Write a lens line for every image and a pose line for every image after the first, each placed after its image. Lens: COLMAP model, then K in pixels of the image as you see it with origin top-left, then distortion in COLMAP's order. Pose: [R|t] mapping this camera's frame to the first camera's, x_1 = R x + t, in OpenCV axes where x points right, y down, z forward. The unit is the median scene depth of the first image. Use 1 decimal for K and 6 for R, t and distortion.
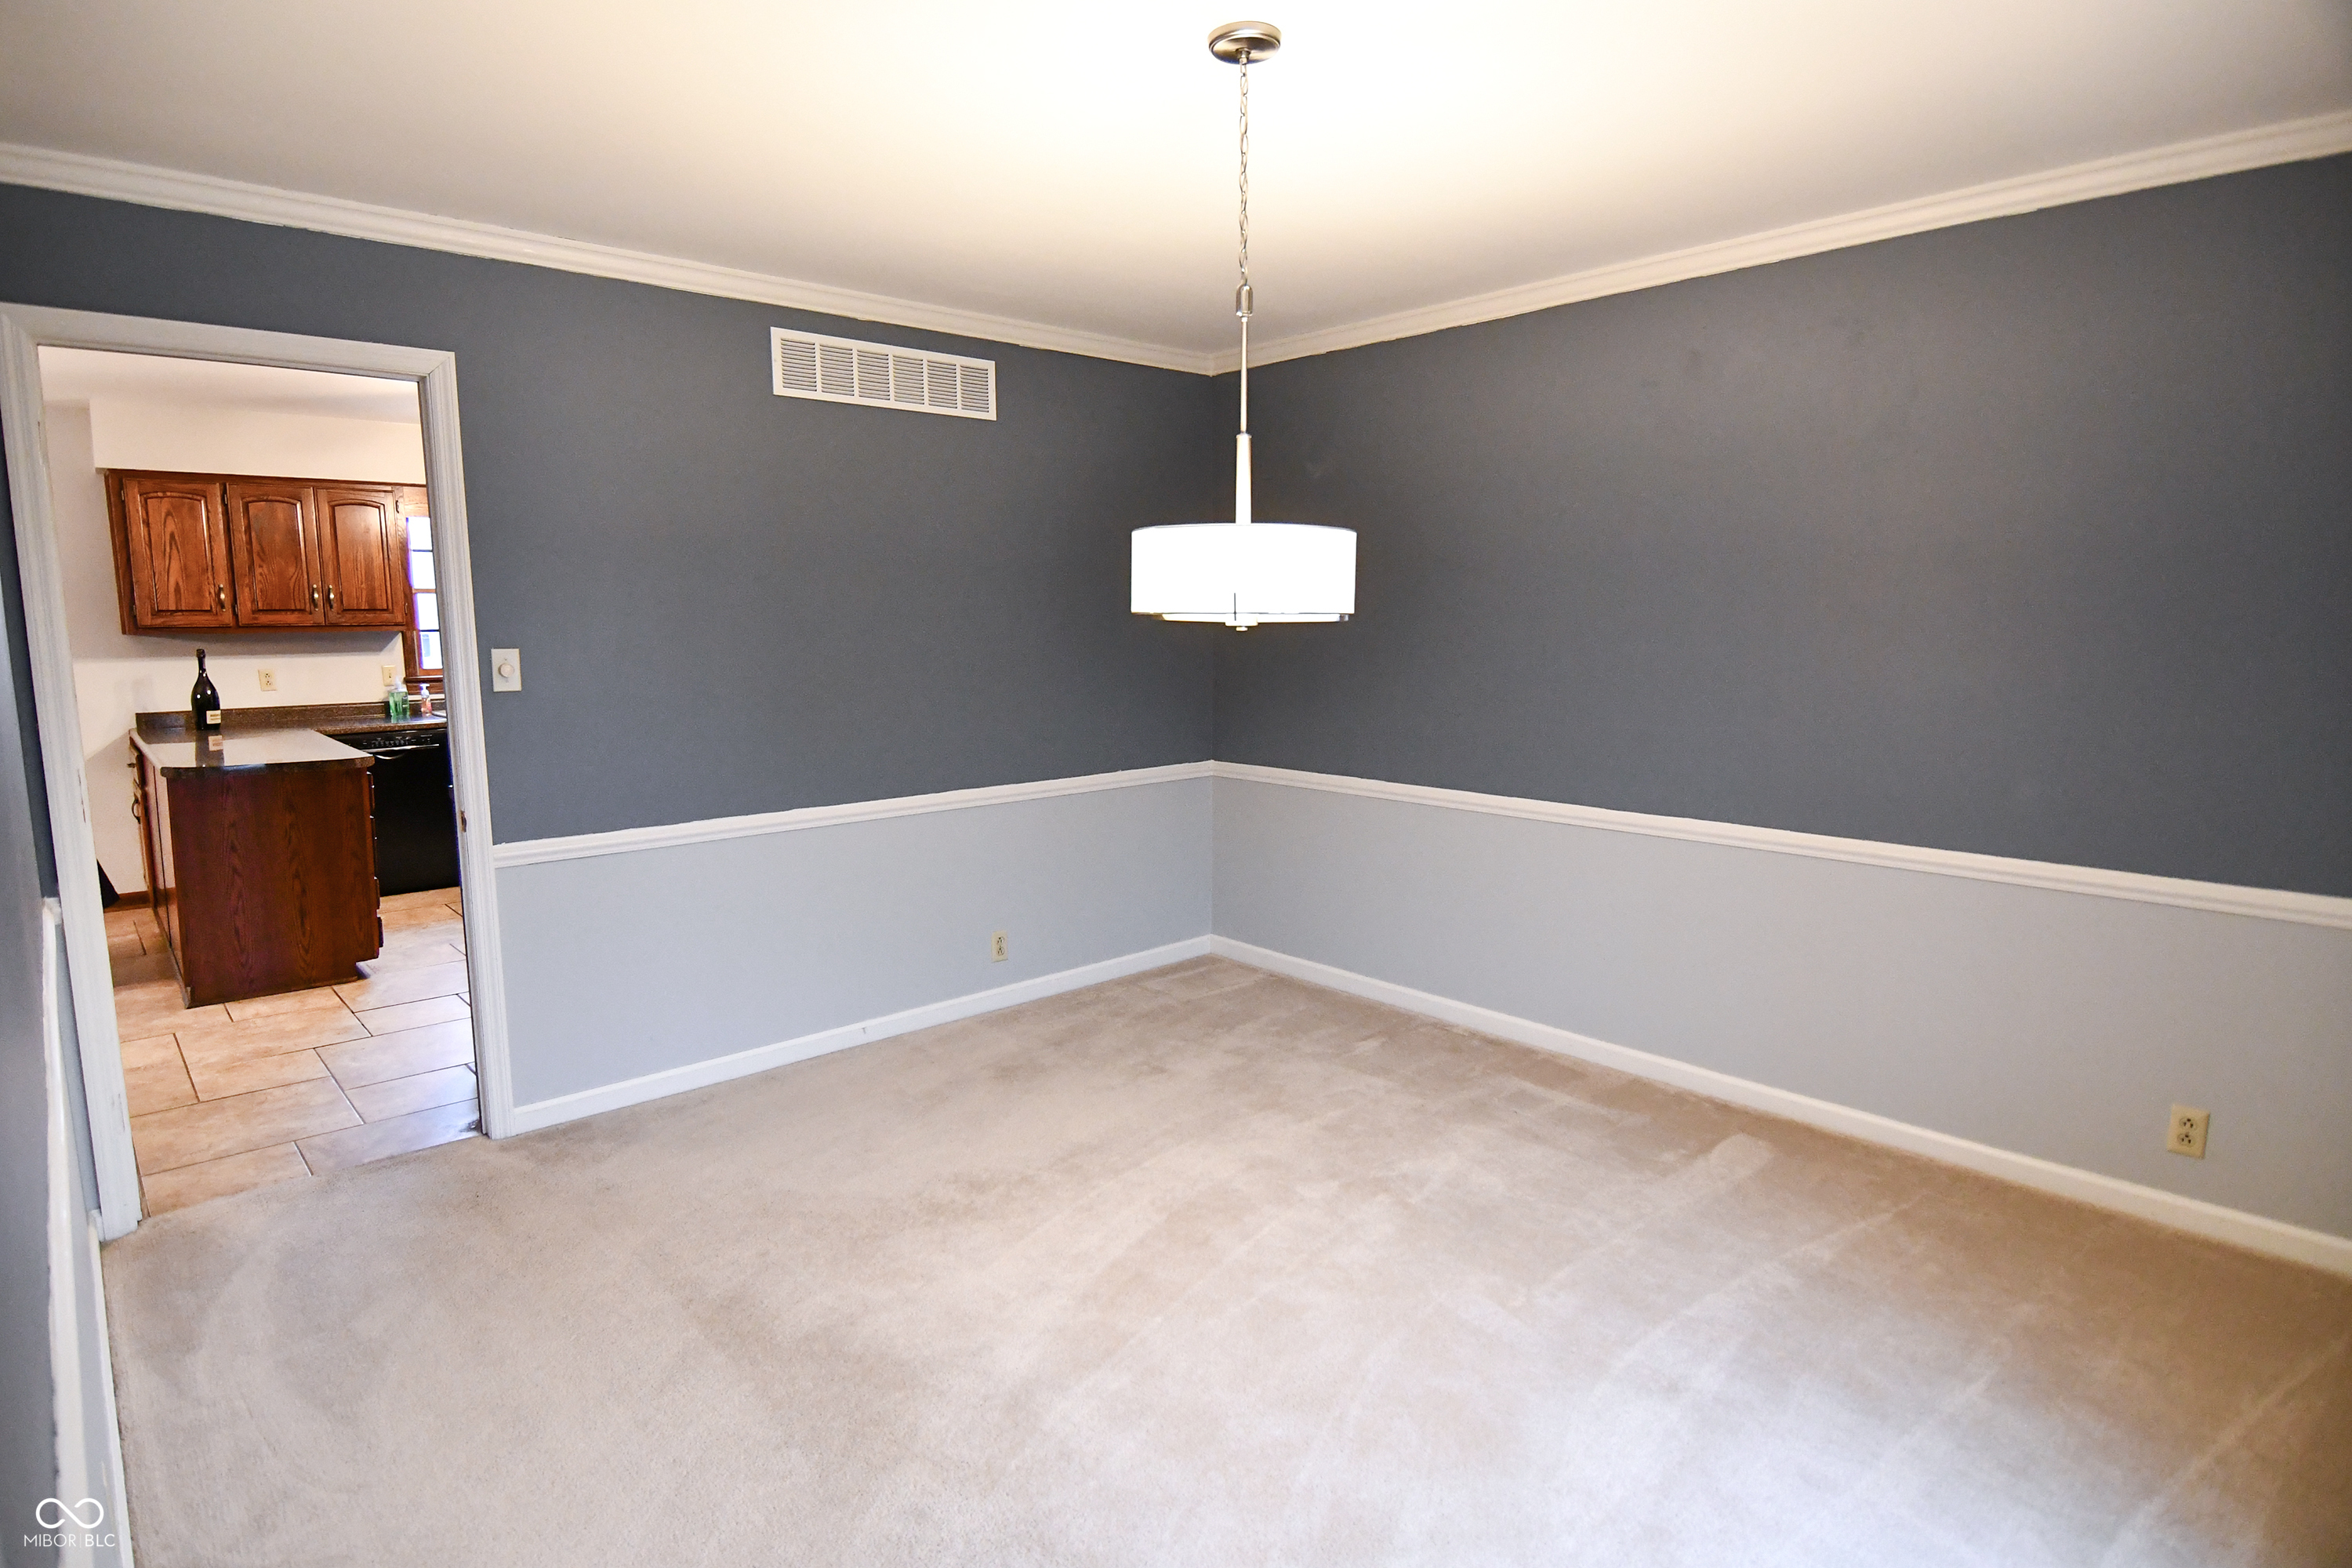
lens RADIAL K [[1268.2, 0, 1176.4], [0, 1268.2, 781.4], [0, 0, 1]] dist [0.000196, -0.000013]
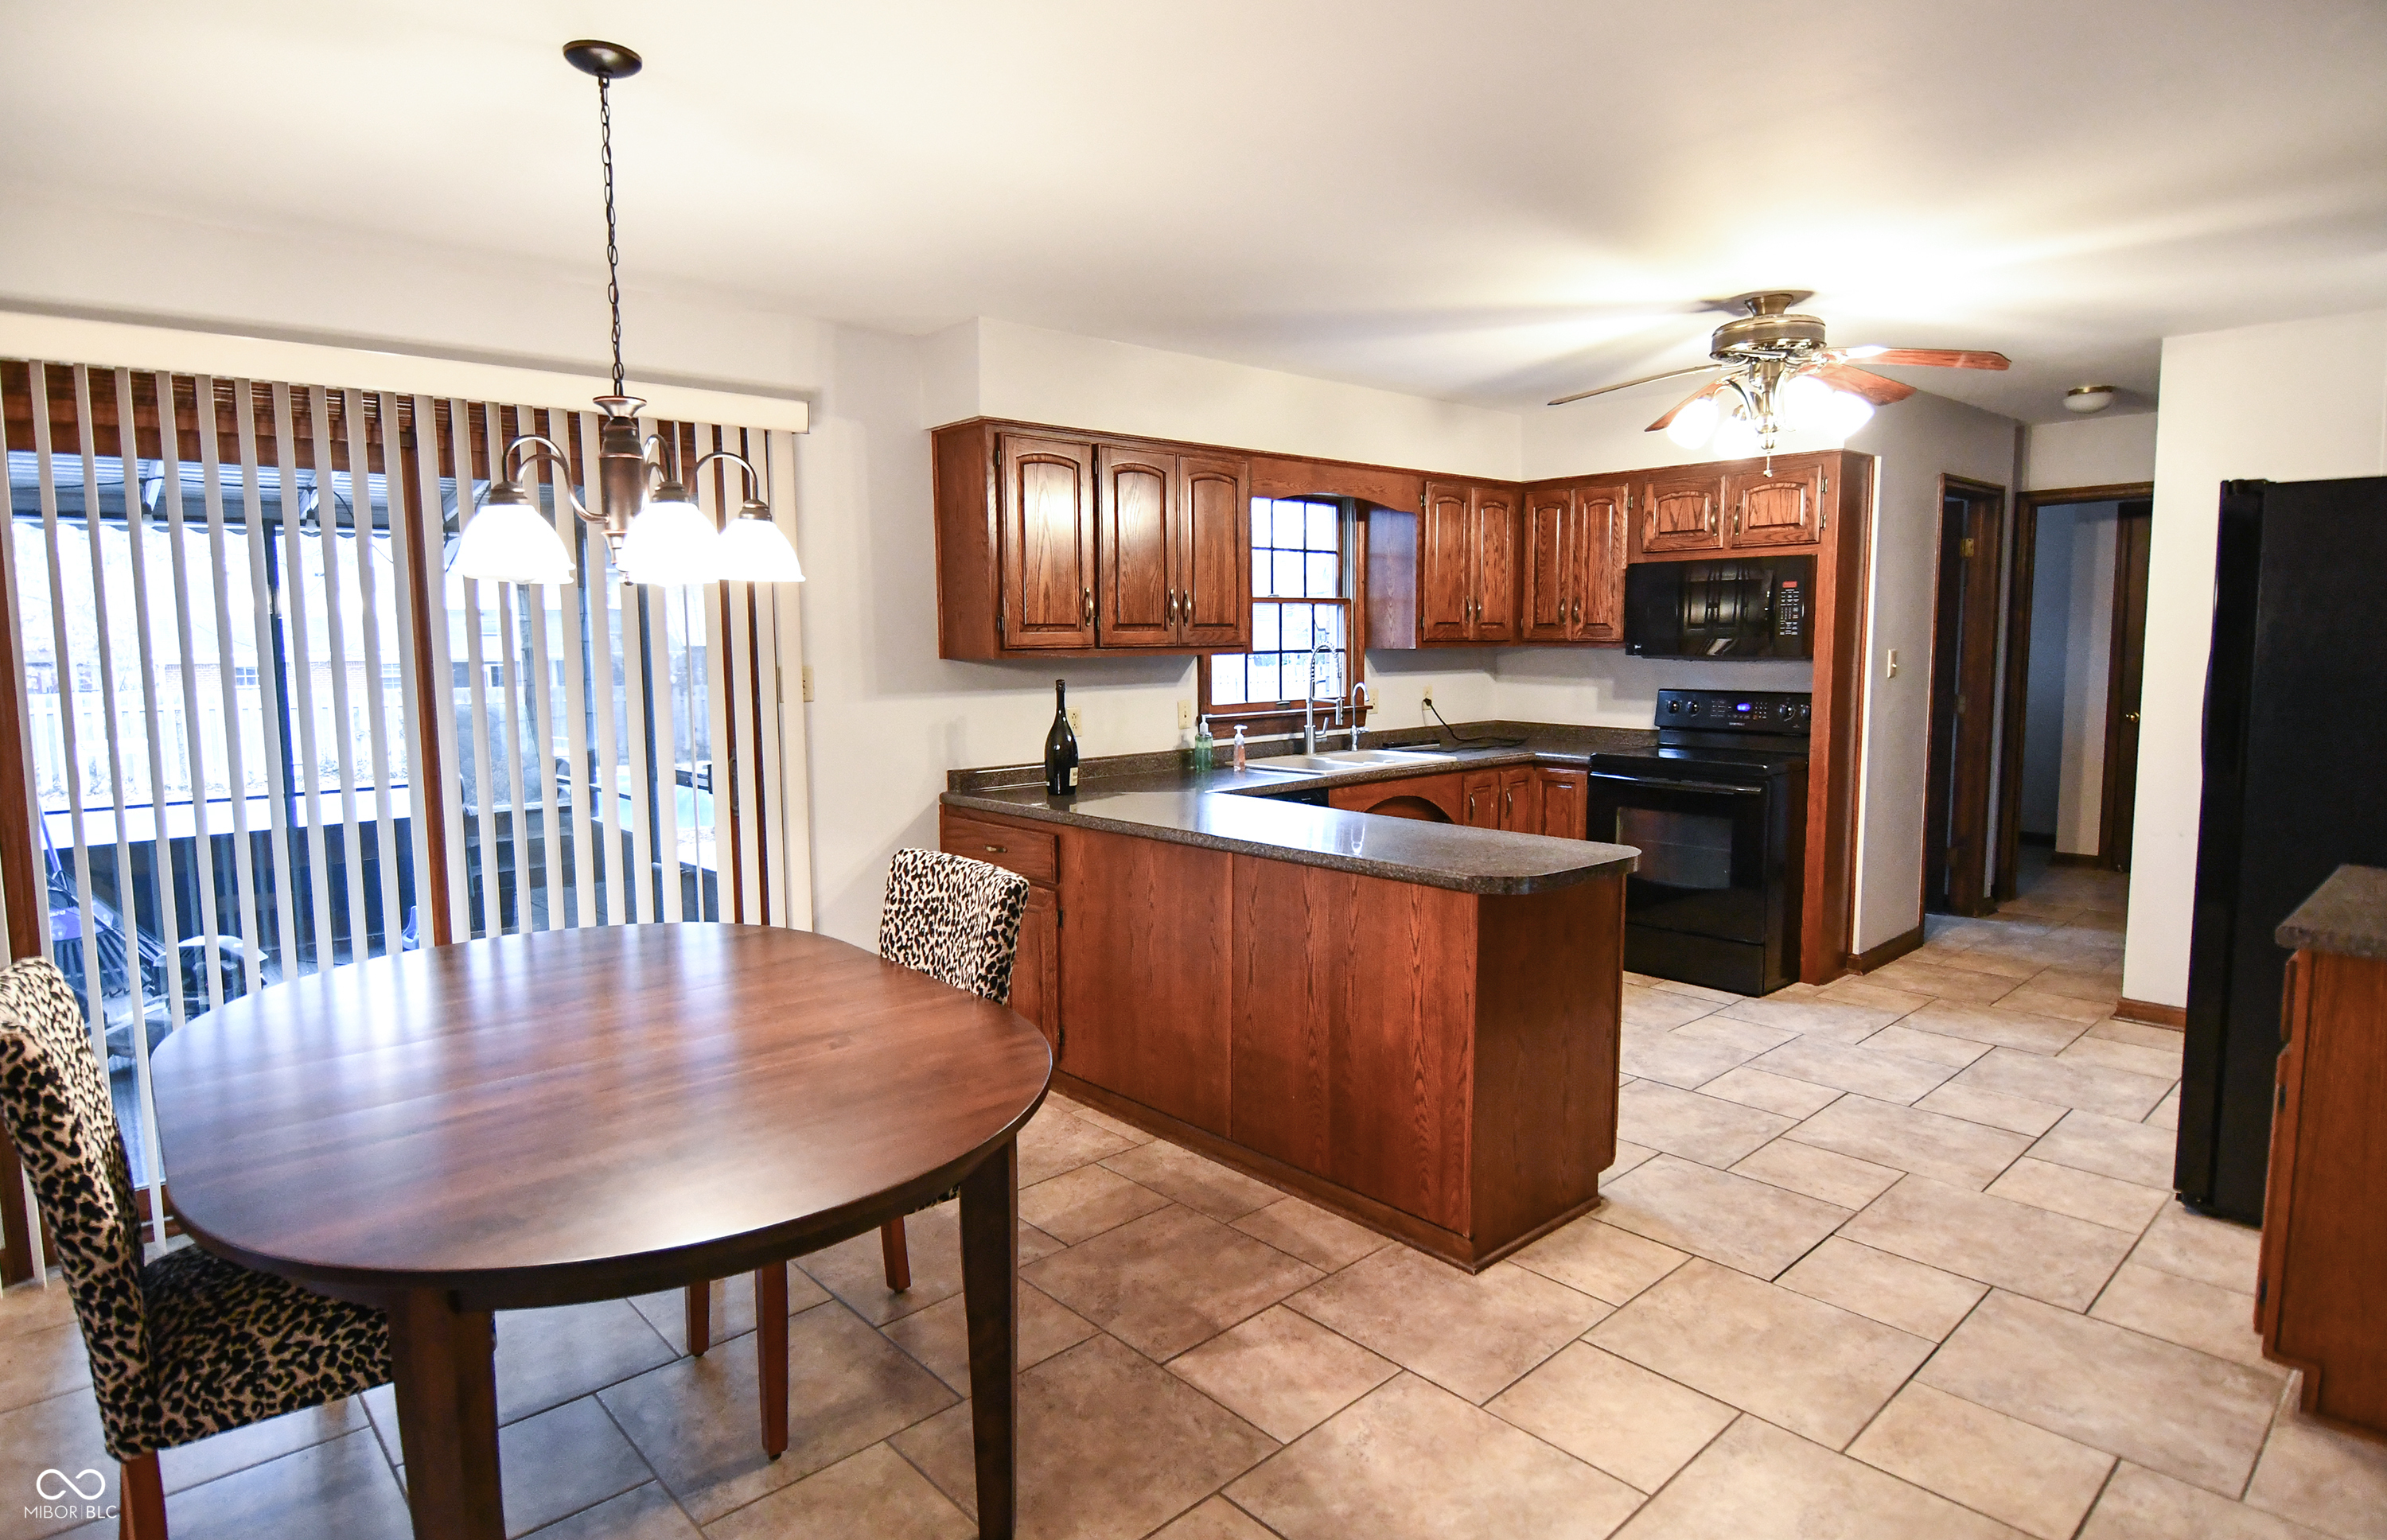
lens RADIAL K [[1271.3, 0, 1192.8], [0, 1271.3, 768.2], [0, 0, 1]] dist [0.001405, 0.000015]
pose [[0.999983, 0.000505, 0.005807, -0.690420], [-0.000319, 0.999491, -0.031902, -0.031457], [-0.005820, 0.031899, 0.999474, 0.290448]]
